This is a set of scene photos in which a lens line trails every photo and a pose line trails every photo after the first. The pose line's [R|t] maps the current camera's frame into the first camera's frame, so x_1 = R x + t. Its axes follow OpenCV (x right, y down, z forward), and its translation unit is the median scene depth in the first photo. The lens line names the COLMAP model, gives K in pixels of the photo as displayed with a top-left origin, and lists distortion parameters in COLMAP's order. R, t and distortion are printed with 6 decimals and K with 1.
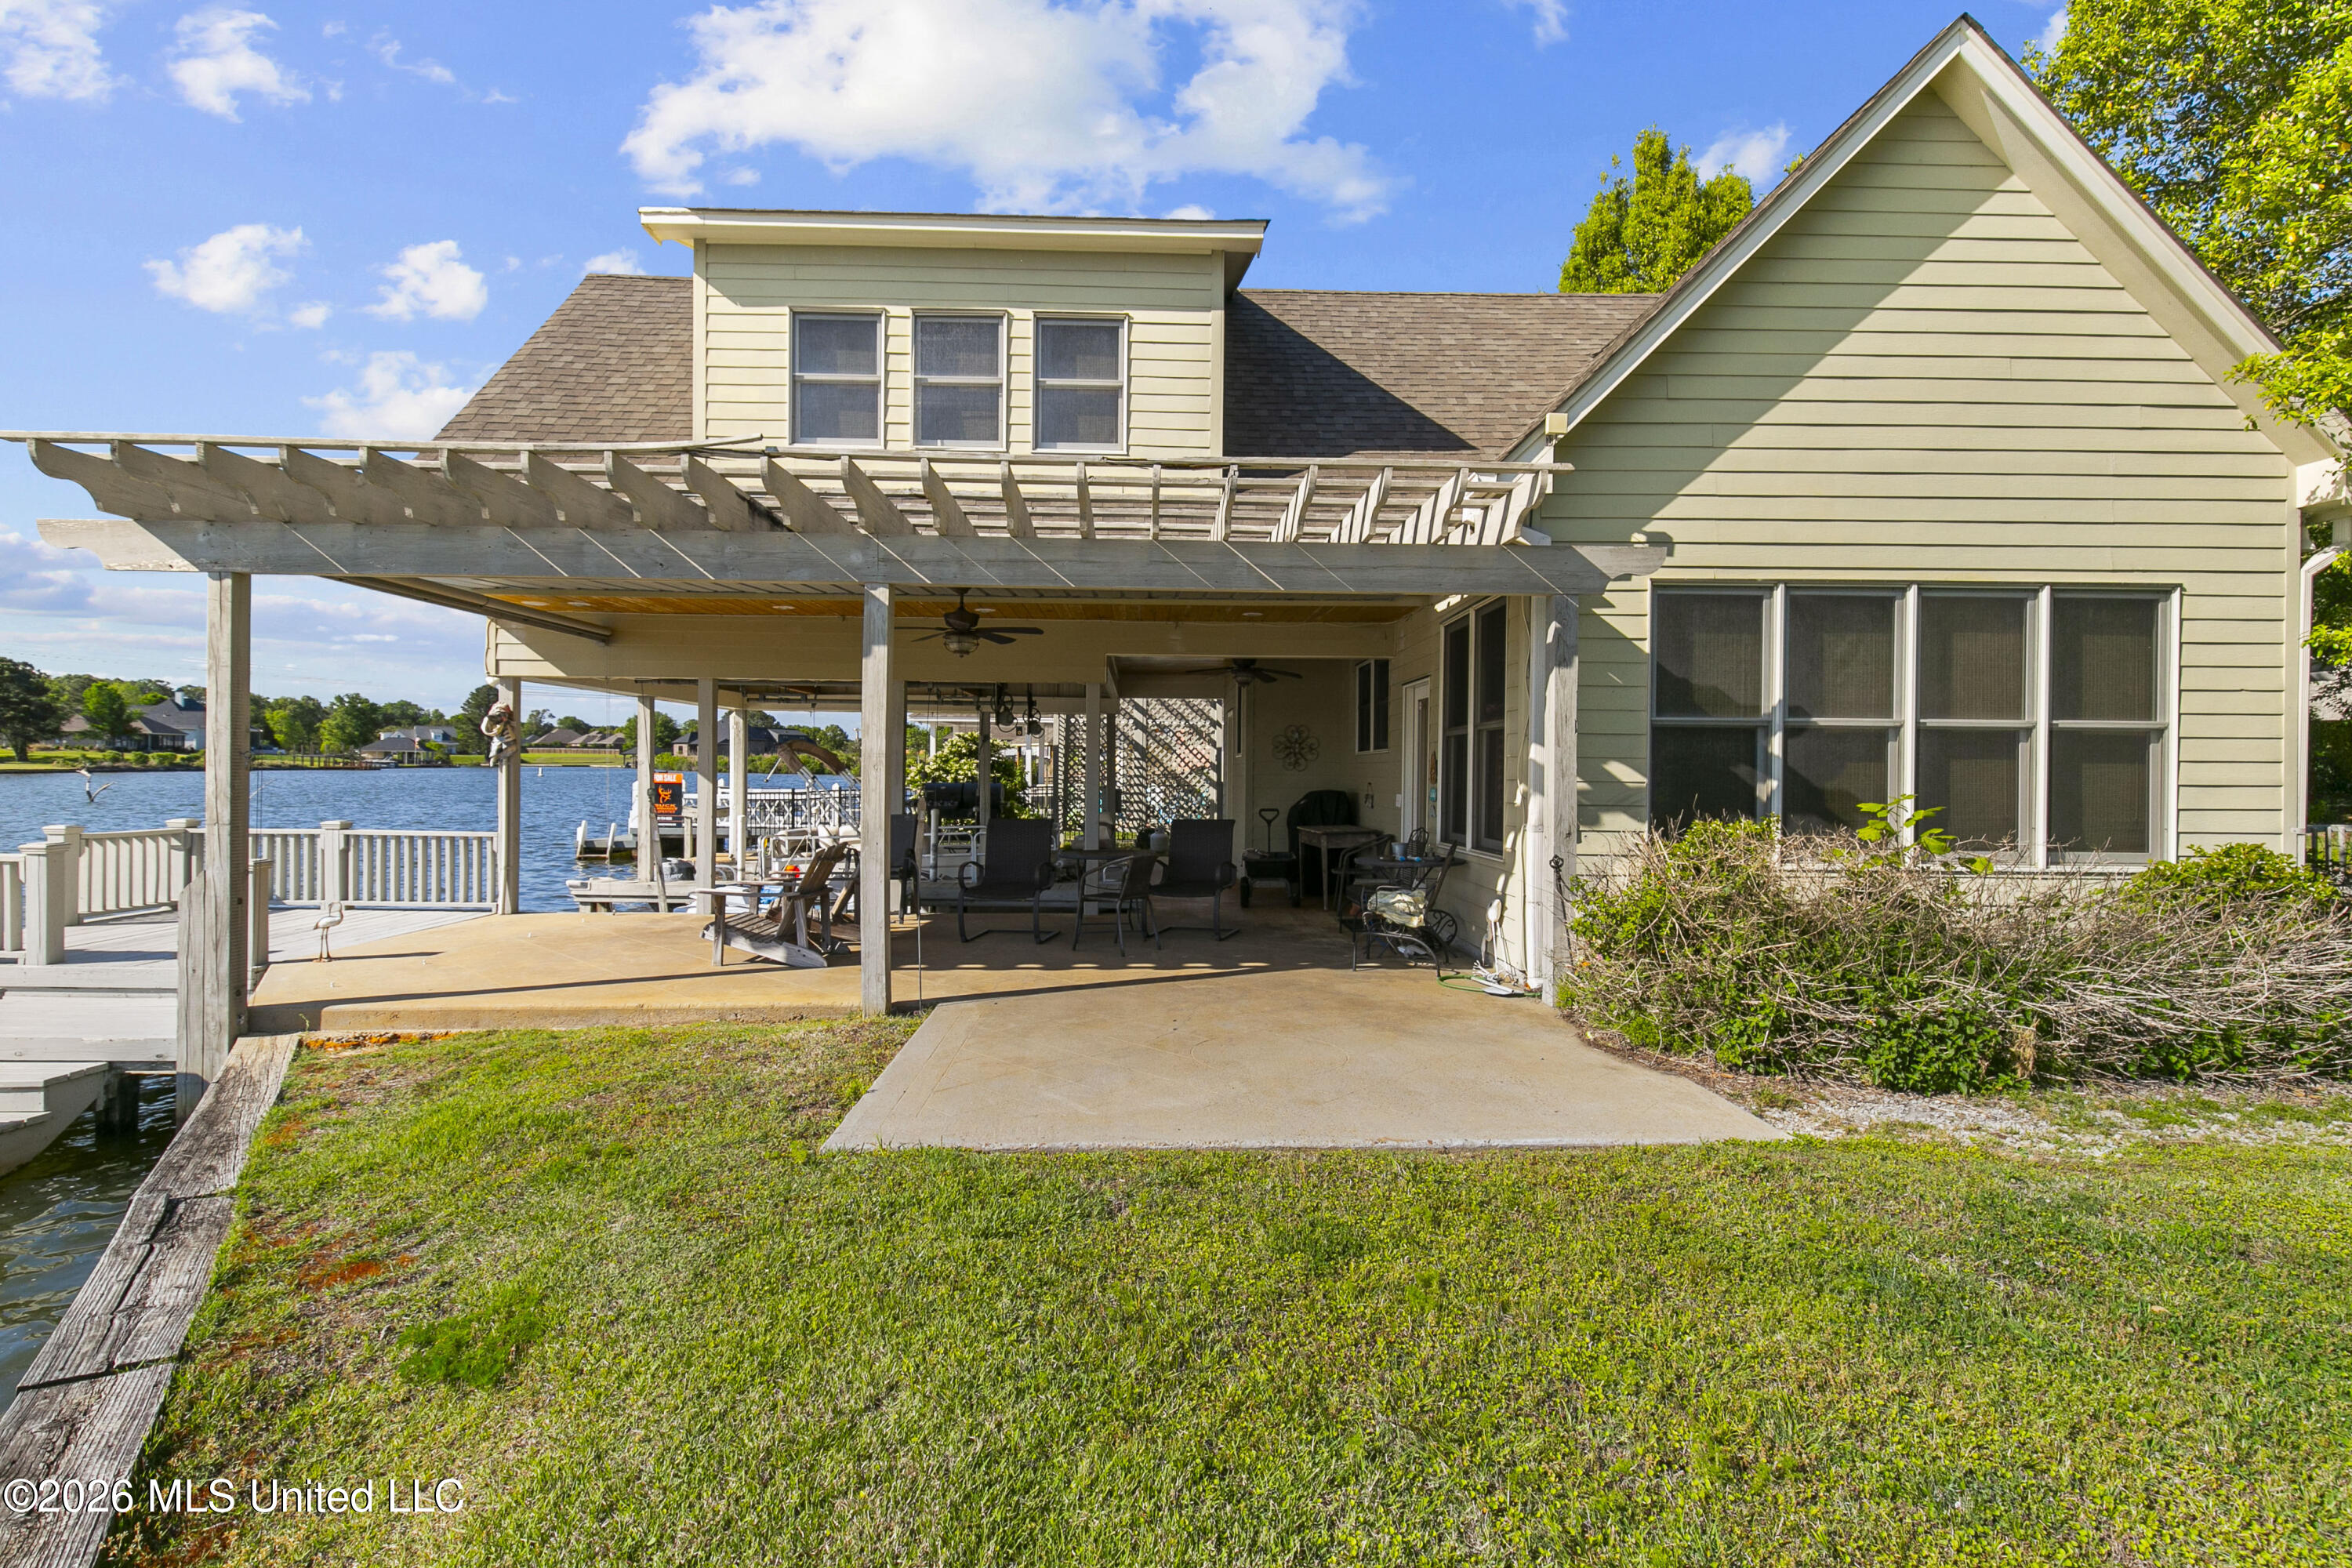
lens RADIAL K [[1071.7, 0, 1157.0], [0, 1071.7, 771.8], [0, 0, 1]] dist [0.006057, -0.000247]
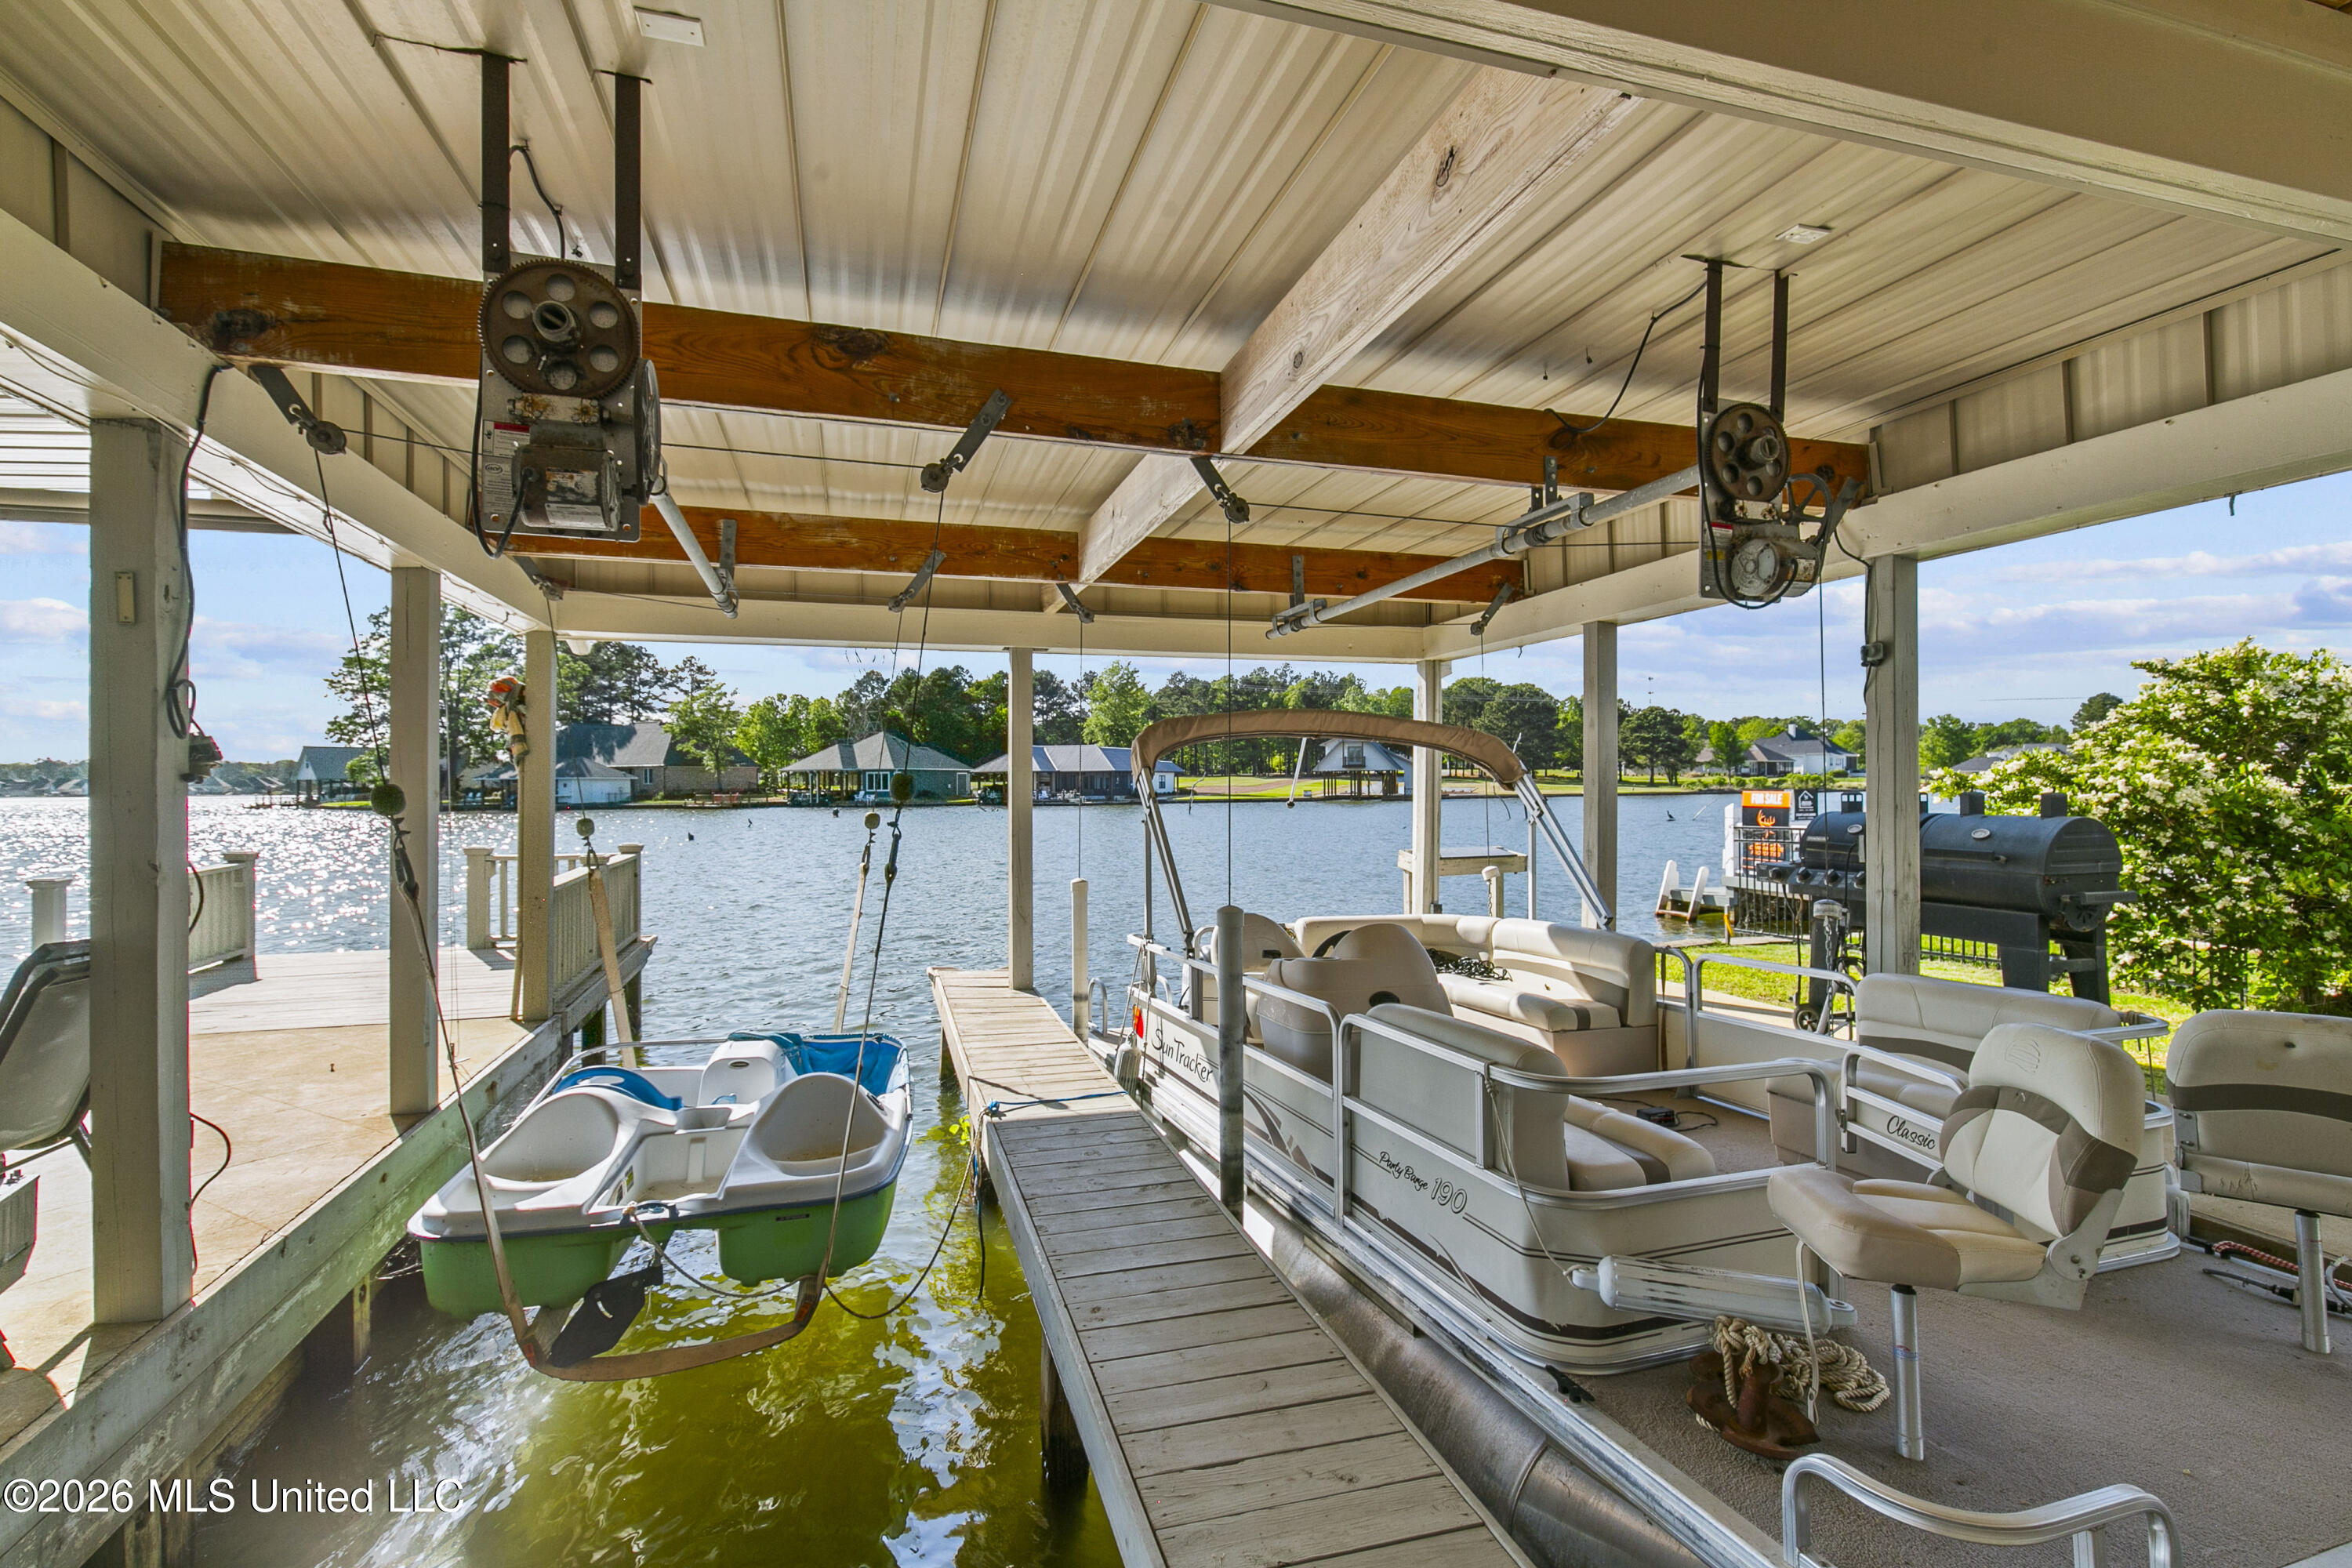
lens RADIAL K [[1055.7, 0, 1170.5], [0, 1055.7, 786.1], [0, 0, 1]] dist [0.004158, -0.000162]
pose [[0.272433, -0.010466, -0.962118, 0.094883], [0.004317, 0.999944, -0.009655, 0.008911], [0.962165, -0.001523, 0.272463, 1.506855]]
